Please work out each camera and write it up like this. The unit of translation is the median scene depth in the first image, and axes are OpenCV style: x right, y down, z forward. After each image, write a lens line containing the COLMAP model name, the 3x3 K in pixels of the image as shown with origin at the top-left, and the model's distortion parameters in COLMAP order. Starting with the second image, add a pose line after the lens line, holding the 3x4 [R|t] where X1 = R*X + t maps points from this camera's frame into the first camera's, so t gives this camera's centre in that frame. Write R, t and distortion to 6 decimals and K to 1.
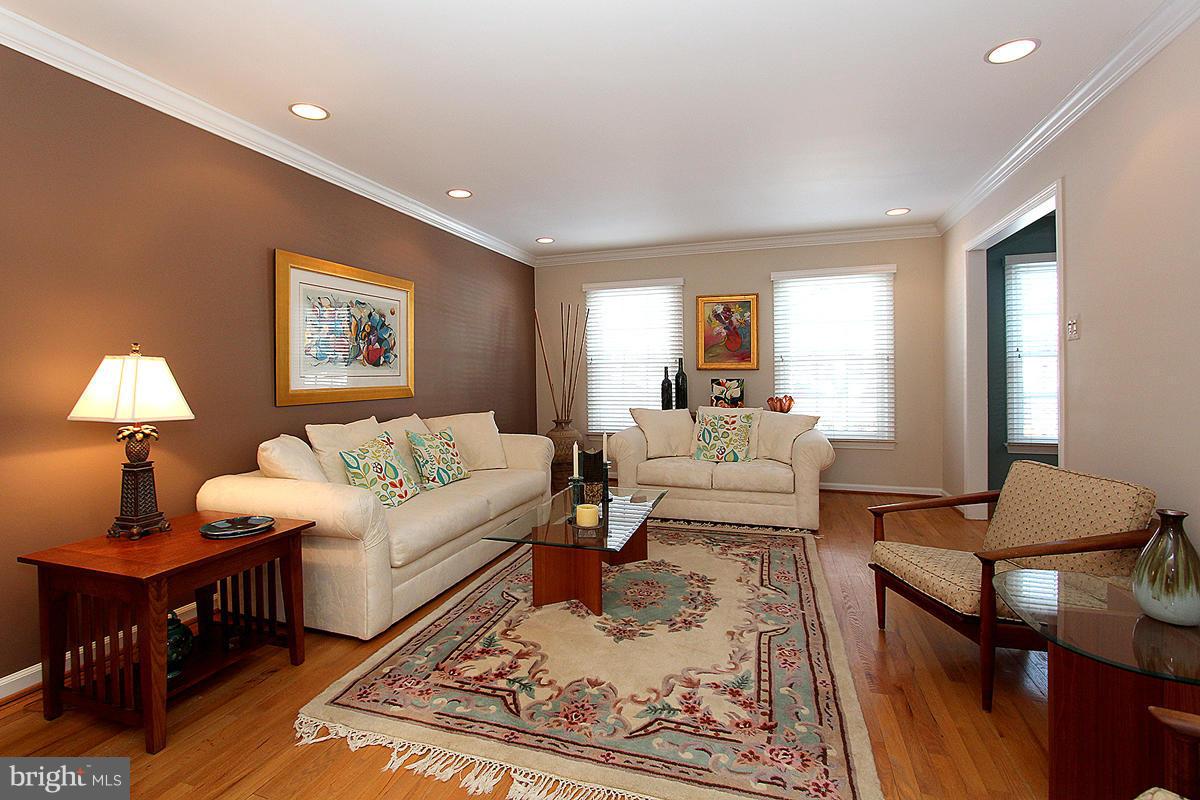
lens RADIAL K [[581.1, 0, 585.7], [0, 581.1, 384.9], [0, 0, 1]] dist [-0.020110, 0.000335]
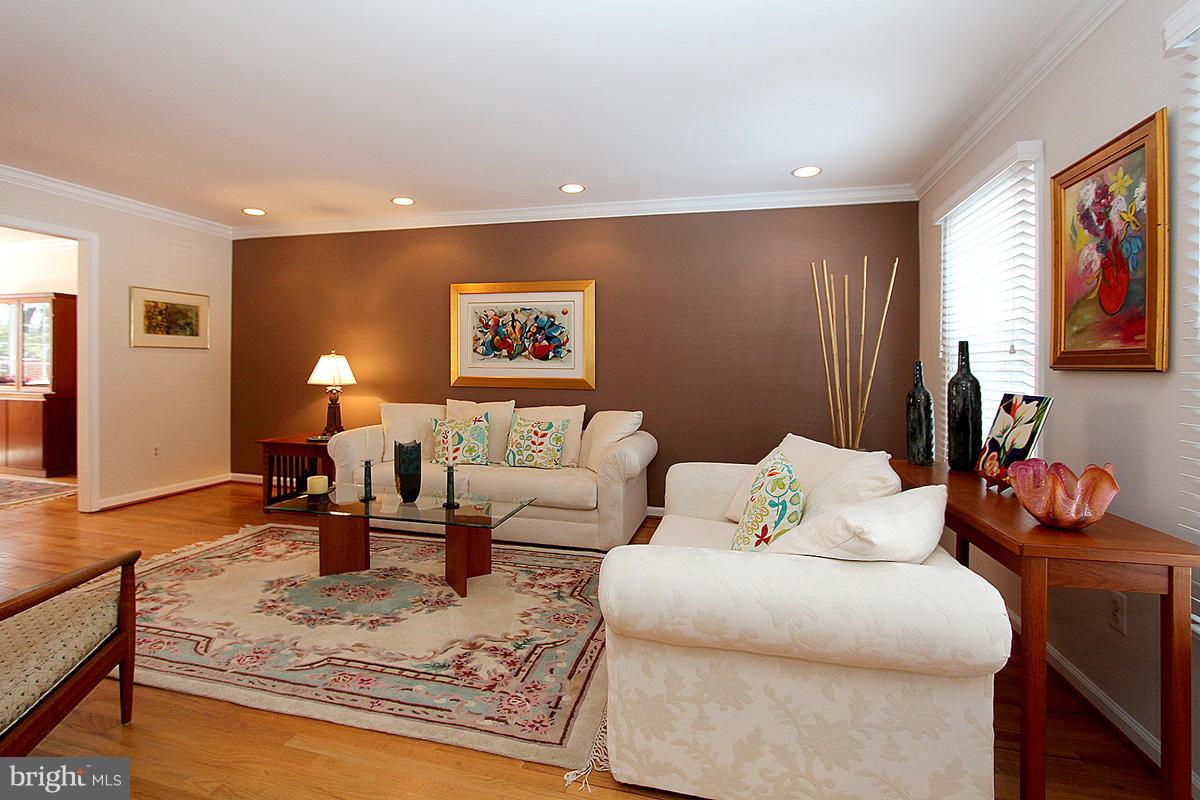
lens RADIAL K [[581.1, 0, 585.7], [0, 581.1, 384.9], [0, 0, 1]] dist [-0.020110, 0.000335]
pose [[0.054978, 0.039427, -0.997709, 0.863300], [-0.035386, 0.998669, 0.037515, -0.030529], [0.997860, 0.033242, 0.056300, 1.058342]]
